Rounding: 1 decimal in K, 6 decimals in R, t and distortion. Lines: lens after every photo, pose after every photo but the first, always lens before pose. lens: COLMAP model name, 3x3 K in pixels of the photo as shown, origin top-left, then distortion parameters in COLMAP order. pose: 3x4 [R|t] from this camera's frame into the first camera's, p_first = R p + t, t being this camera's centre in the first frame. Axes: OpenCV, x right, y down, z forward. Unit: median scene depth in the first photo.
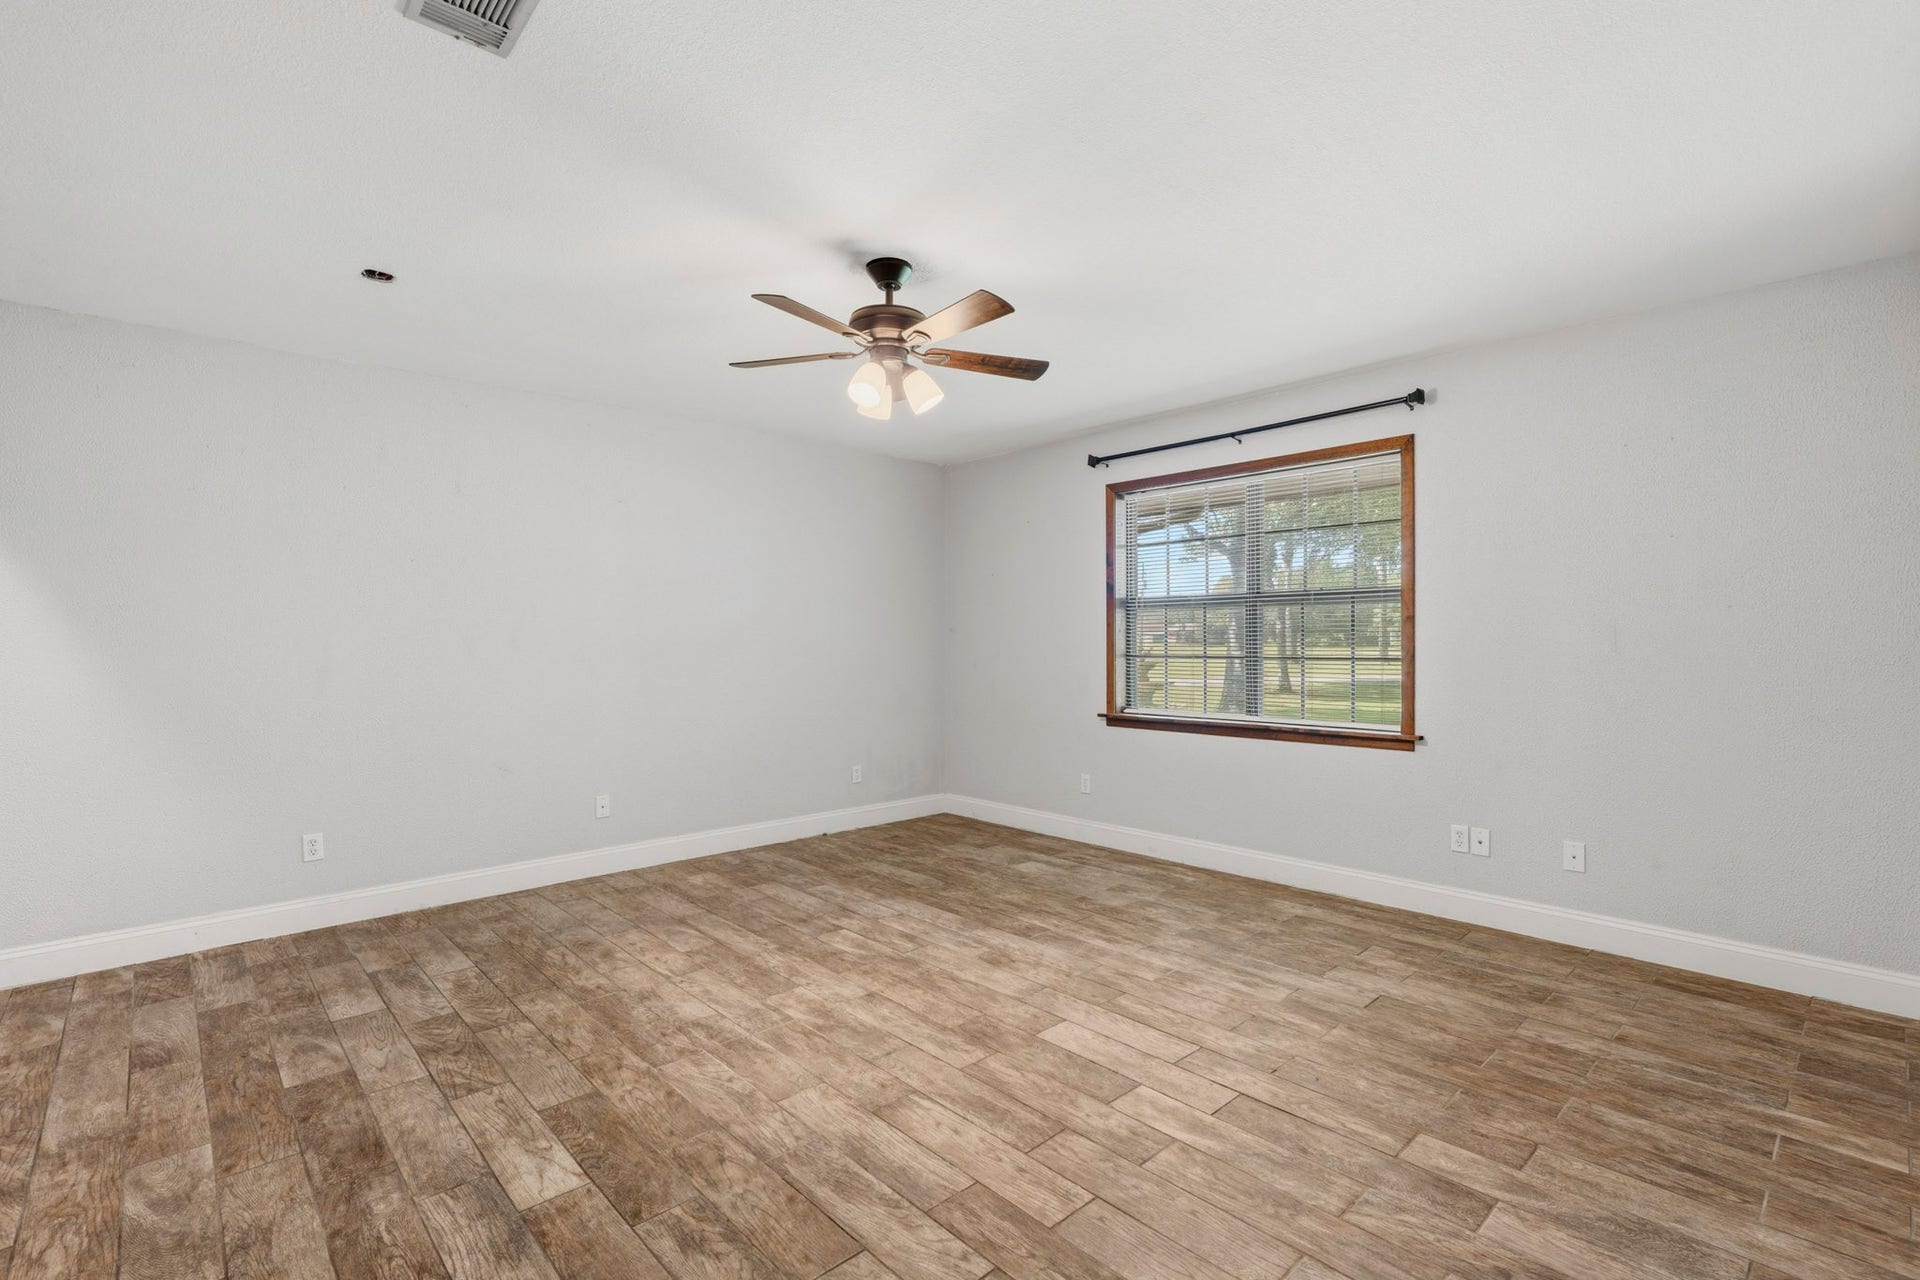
lens RADIAL K [[837.4, 0, 949.2], [0, 837.4, 639.6], [0, 0, 1]] dist [0.001212, 0.000072]
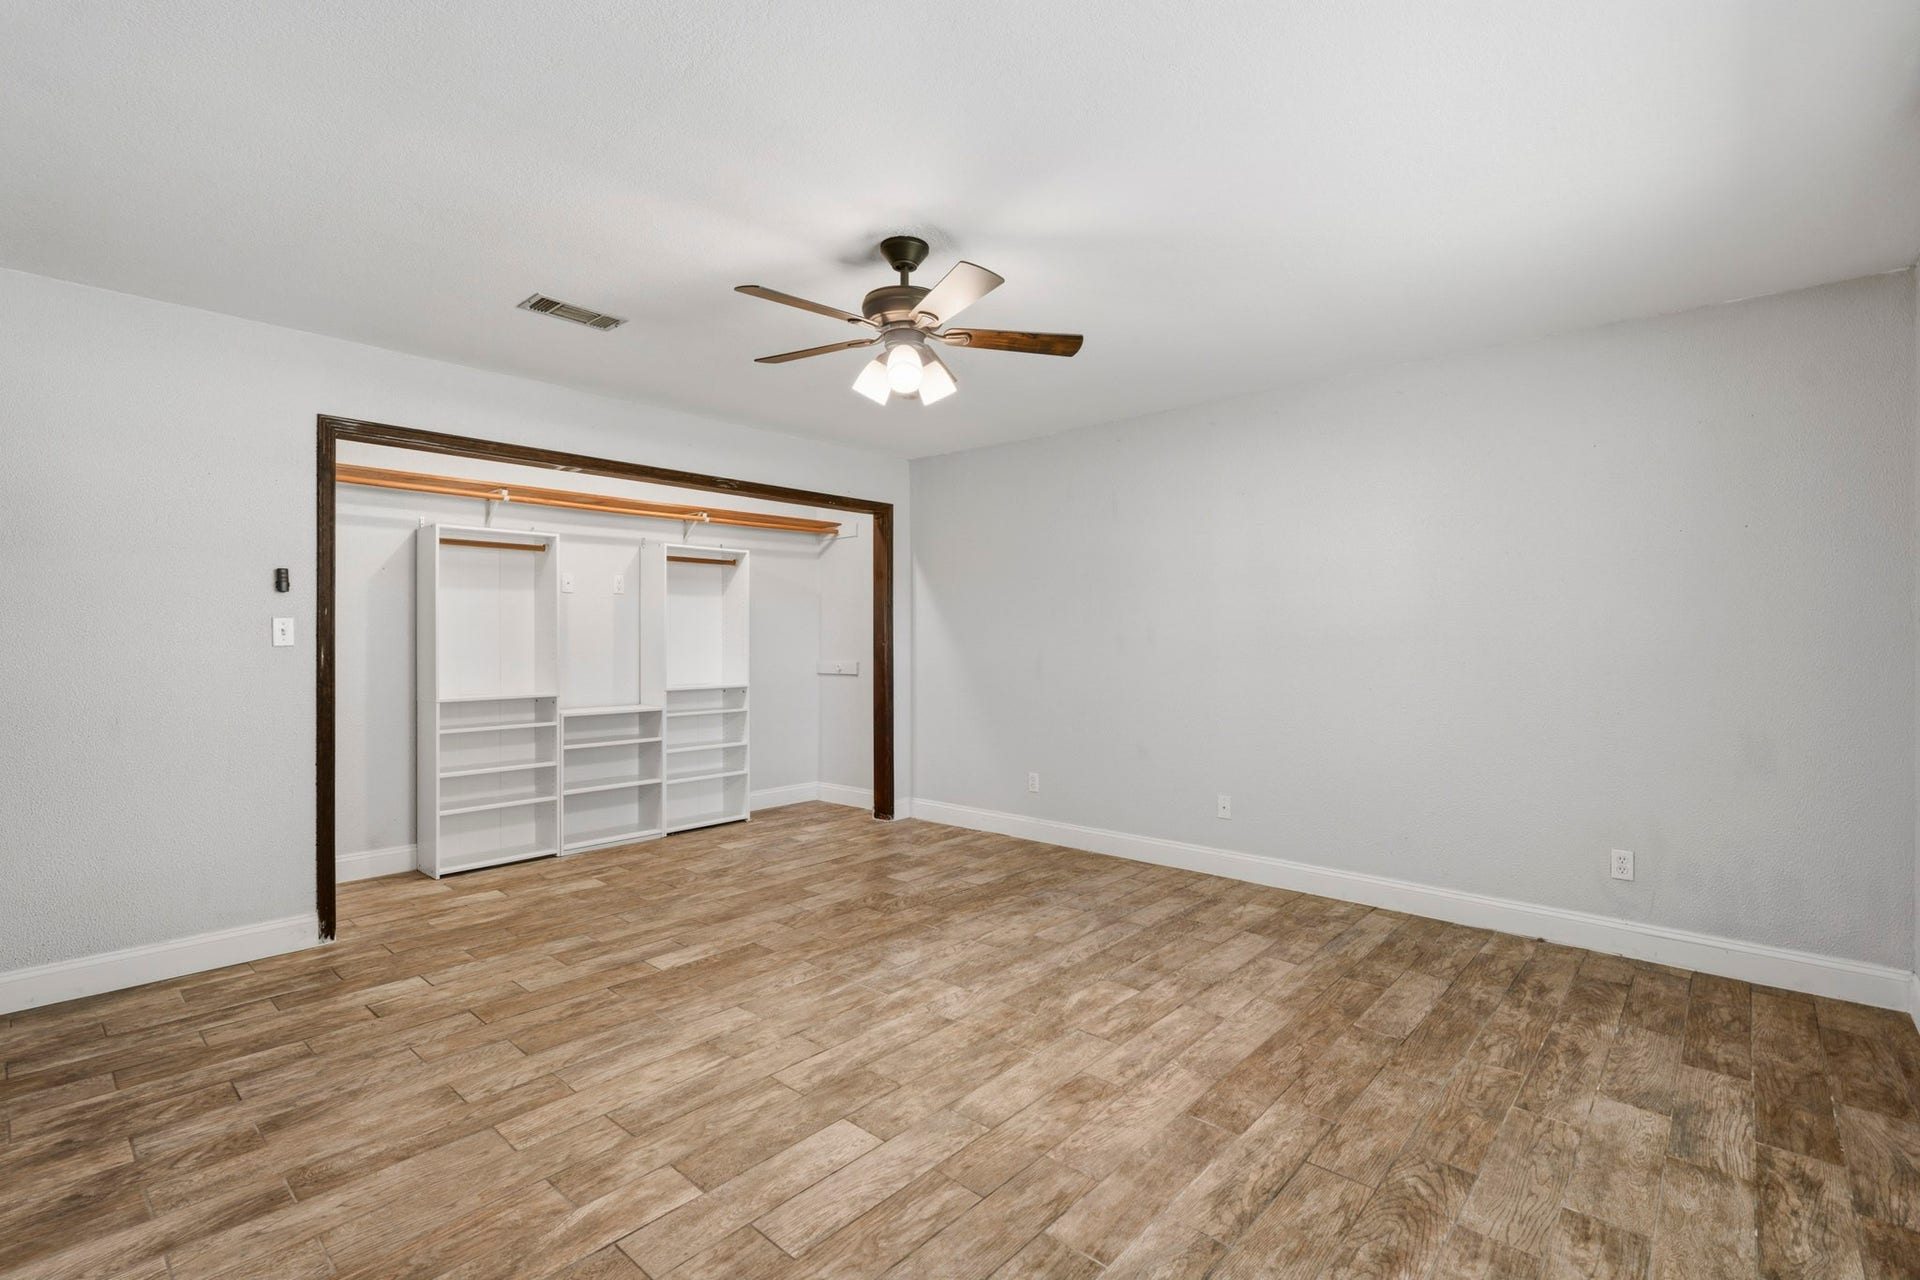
lens RADIAL K [[837.4, 0, 949.2], [0, 837.4, 639.6], [0, 0, 1]] dist [0.001212, 0.000072]
pose [[0.128320, 0.005612, -0.991717, 0.762693], [-0.001404, 0.999984, 0.005477, -0.003206], [0.991732, 0.000690, 0.128326, 0.816796]]
